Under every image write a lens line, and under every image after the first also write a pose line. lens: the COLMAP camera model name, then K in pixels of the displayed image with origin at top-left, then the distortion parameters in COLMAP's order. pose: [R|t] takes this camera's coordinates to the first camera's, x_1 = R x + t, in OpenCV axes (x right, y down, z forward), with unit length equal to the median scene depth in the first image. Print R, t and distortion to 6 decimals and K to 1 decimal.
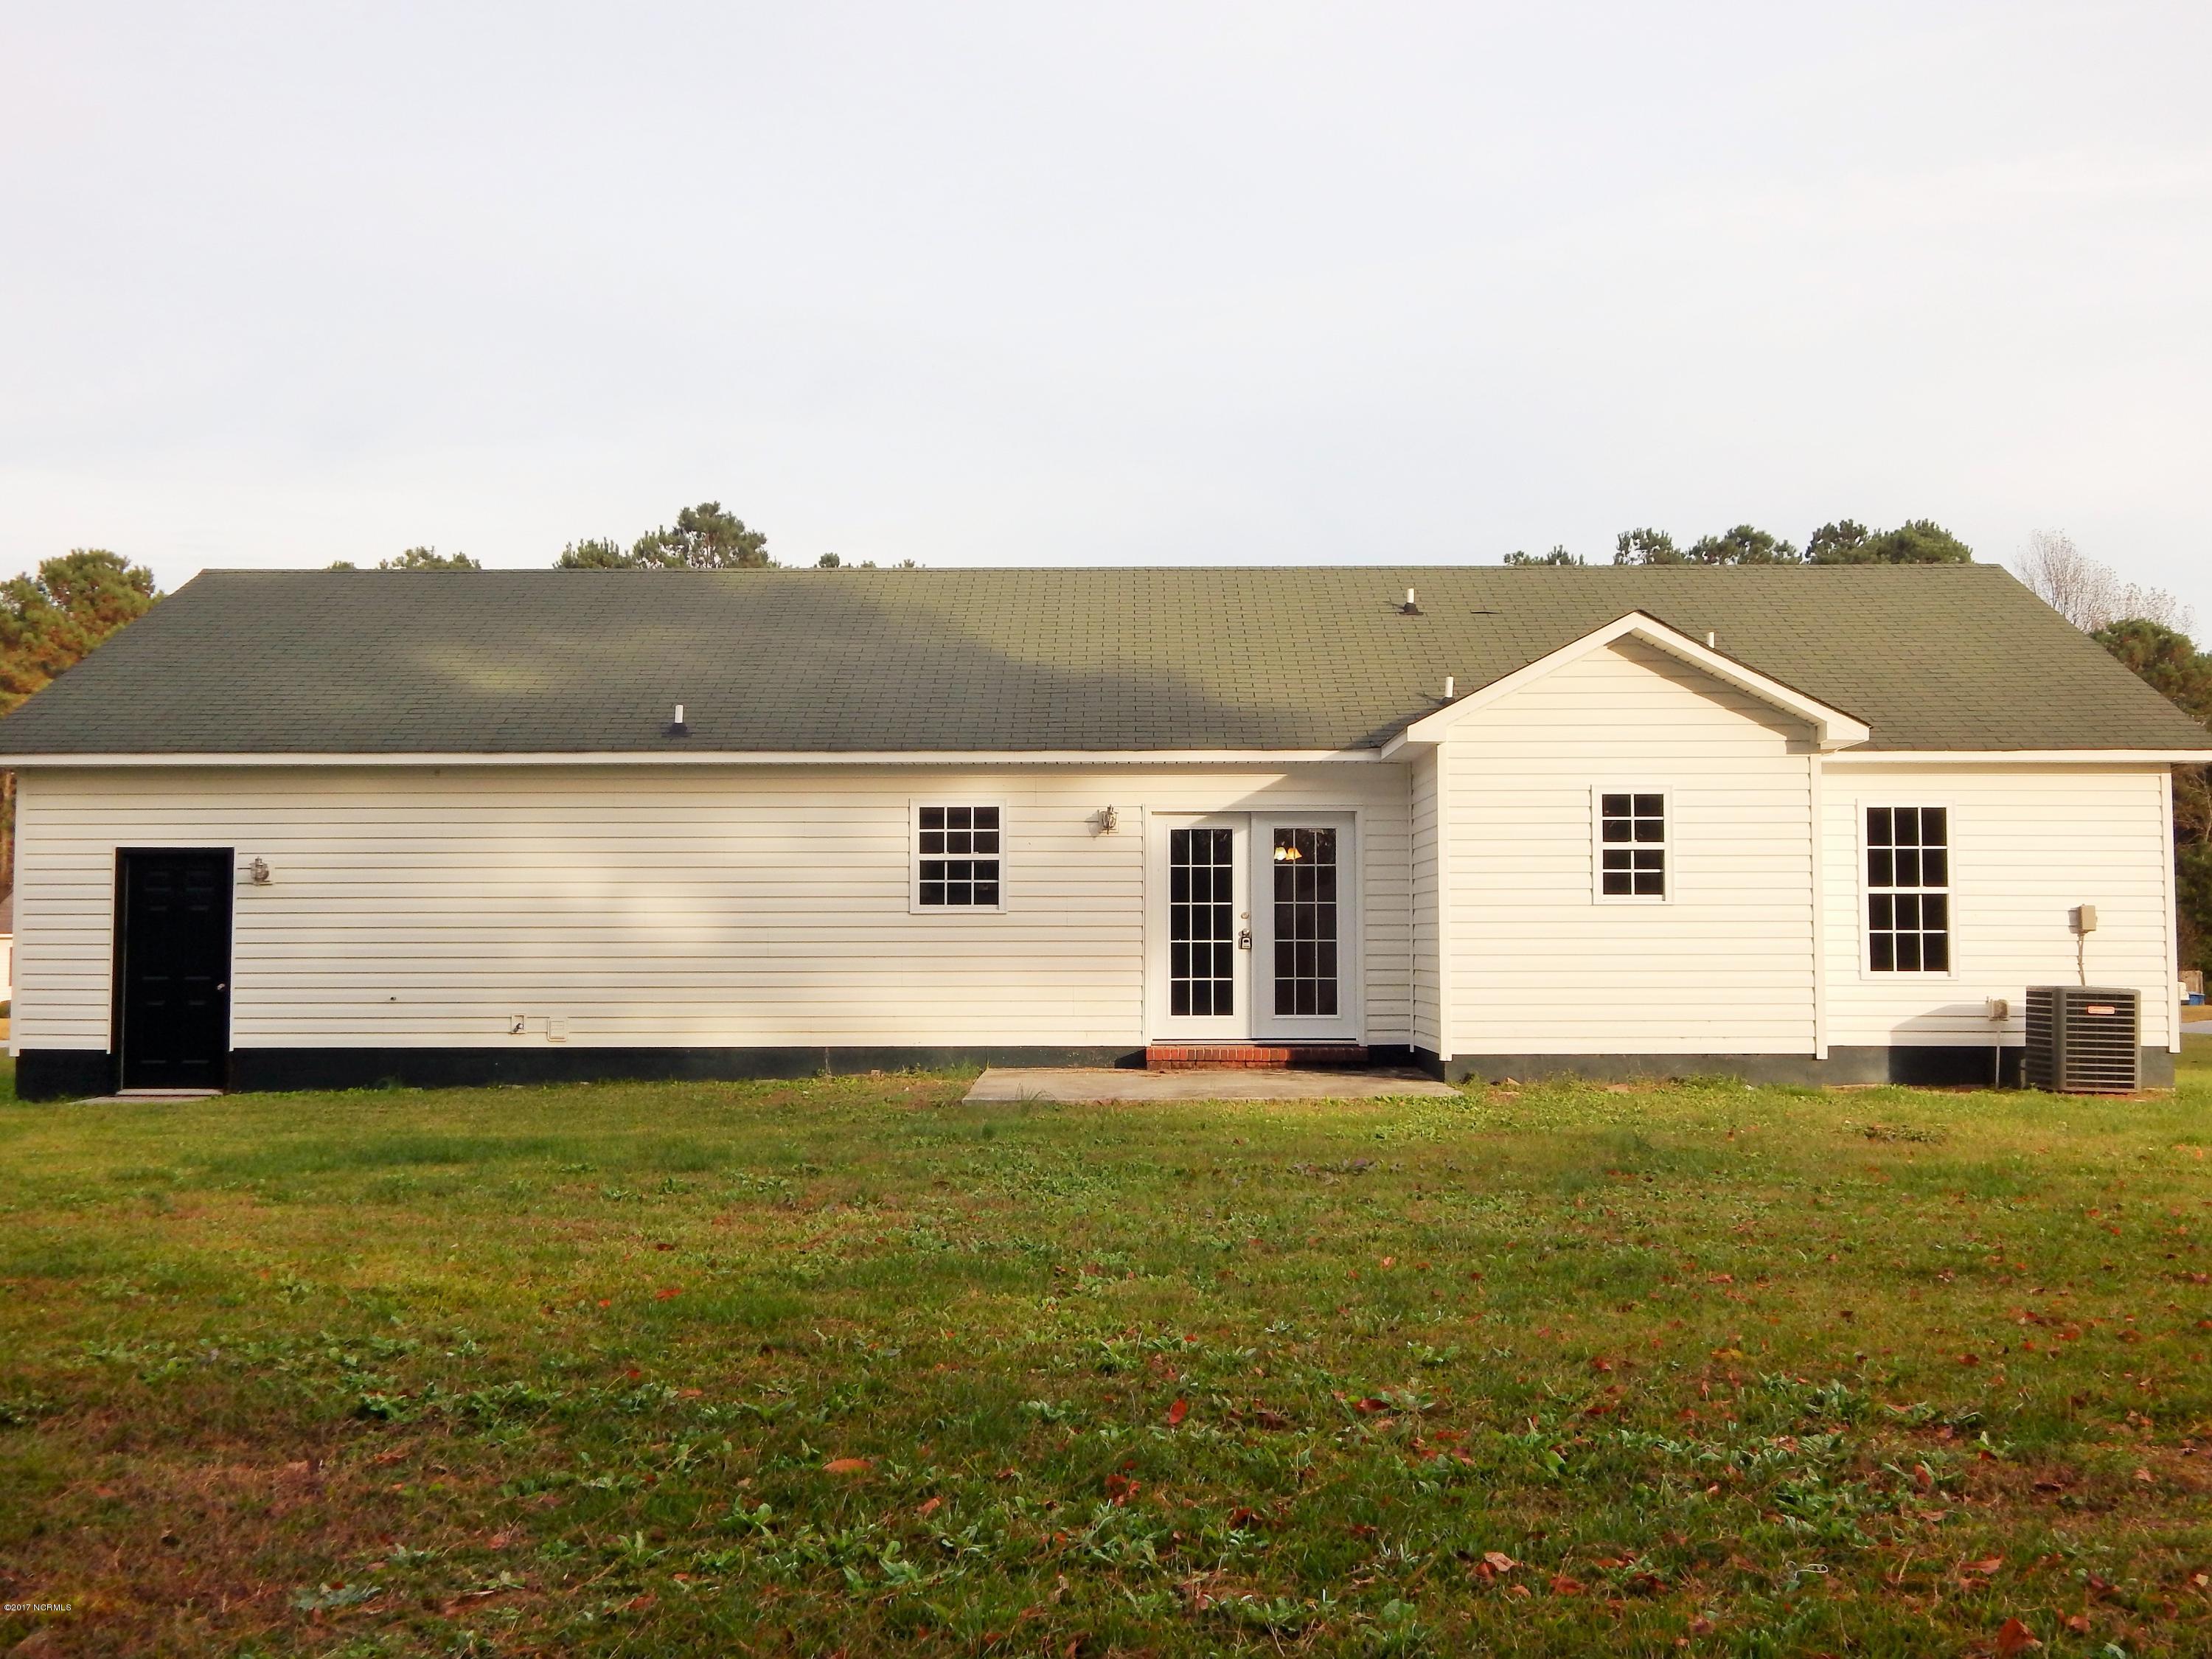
lens RADIAL K [[2278.4, 0, 1106.7], [0, 2278.4, 792.6], [0, 0, 1]] dist [0.158757, -0.531577]
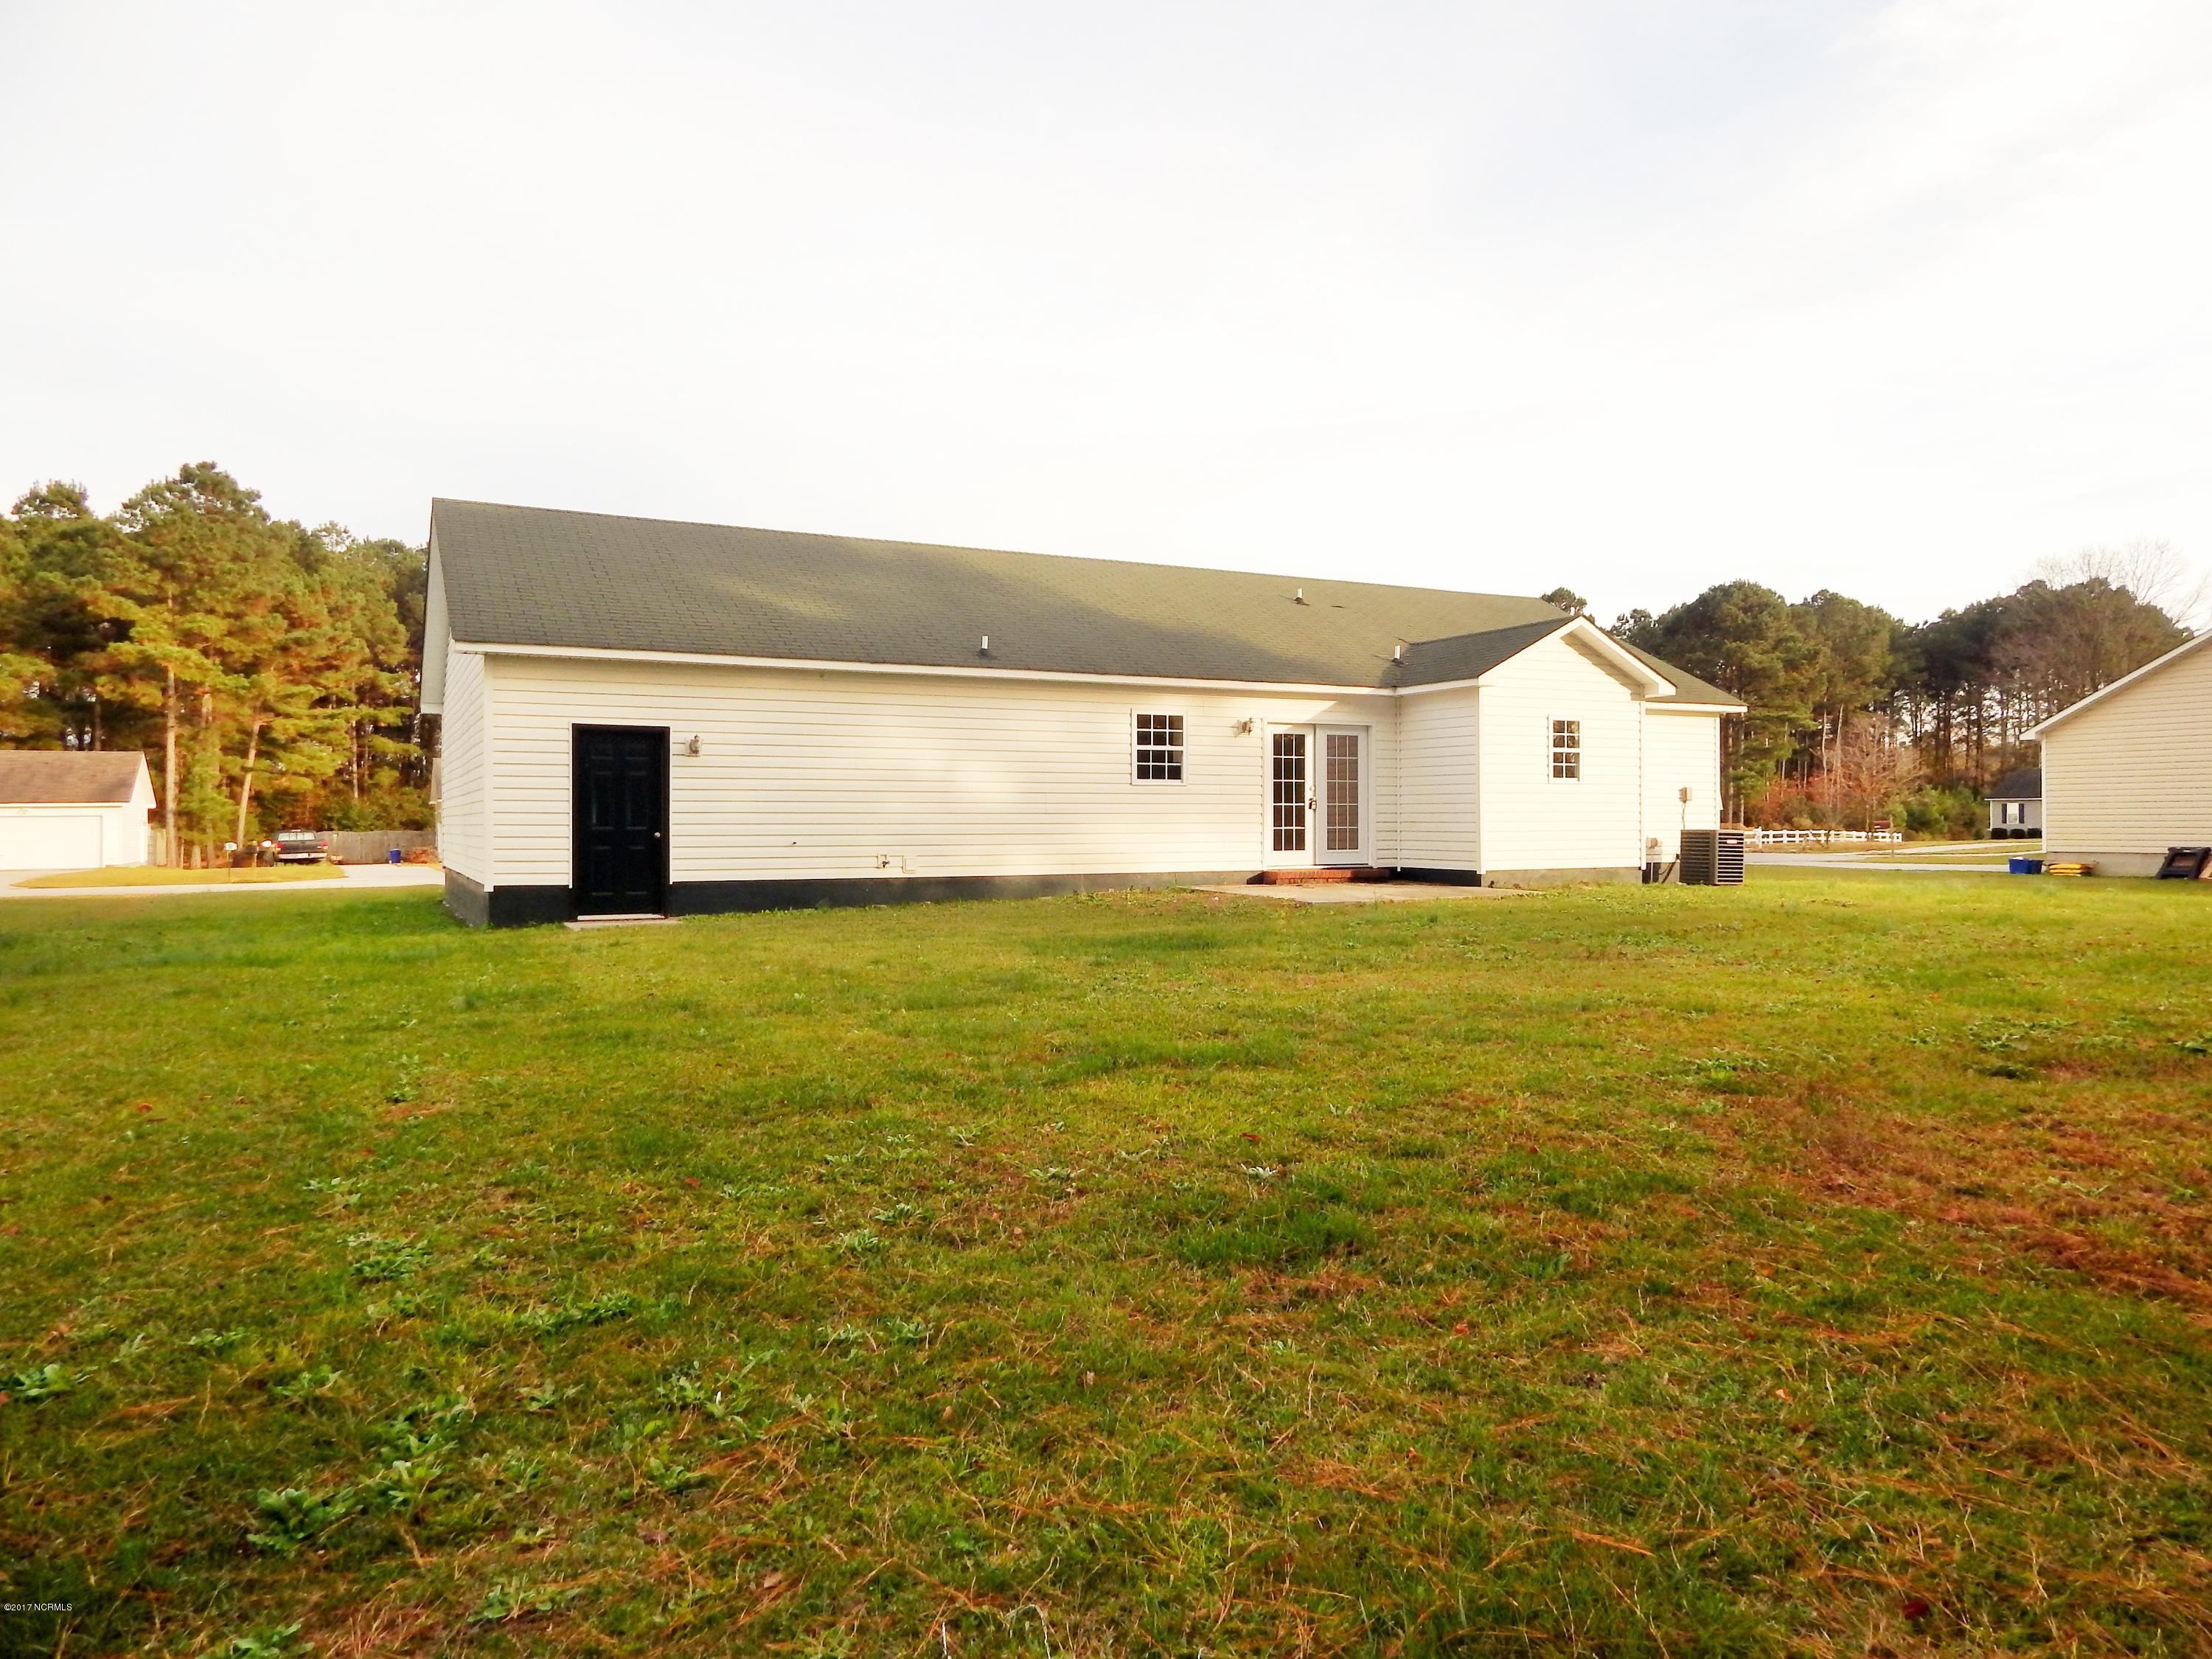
lens RADIAL K [[1458.7, 0, 1112.8], [0, 1458.7, 822.3], [0, 0, 1]] dist [-0.004018, -0.004066]
pose [[0.880493, -0.000785, 0.474058, -0.549567], [-0.034601, 0.997225, 0.065917, 0.014760], [-0.472794, -0.074443, 0.878023, 0.162910]]
